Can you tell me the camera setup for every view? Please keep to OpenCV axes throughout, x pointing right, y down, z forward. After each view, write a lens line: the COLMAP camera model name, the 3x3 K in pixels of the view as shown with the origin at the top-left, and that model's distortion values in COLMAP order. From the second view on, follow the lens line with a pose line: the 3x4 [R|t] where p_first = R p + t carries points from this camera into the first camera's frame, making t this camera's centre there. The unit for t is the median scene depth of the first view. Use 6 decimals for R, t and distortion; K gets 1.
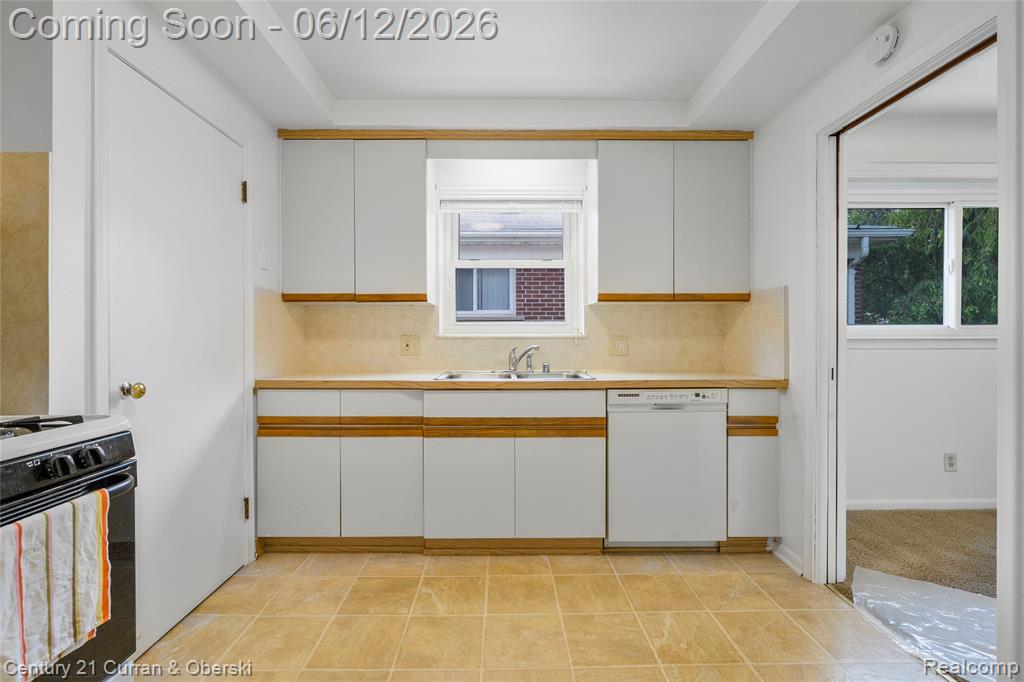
lens RADIAL K [[464.0, 0, 493.8], [0, 464.0, 340.7], [0, 0, 1]] dist [-0.003398, 0.001371]
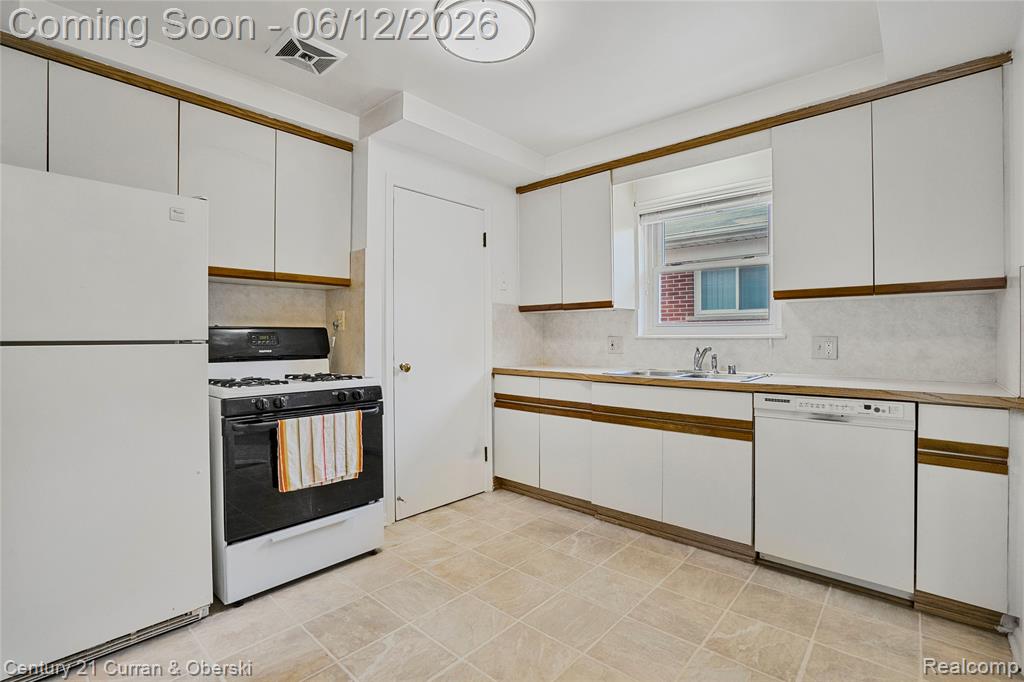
lens RADIAL K [[464.0, 0, 497.9], [0, 464.0, 341.3], [0, 0, 1]] dist [-0.003398, 0.001371]
pose [[0.738148, 0.005019, -0.674620, 0.492343], [-0.003489, 0.999987, 0.003622, -0.002581], [0.674629, -0.000320, 0.738156, -0.067656]]
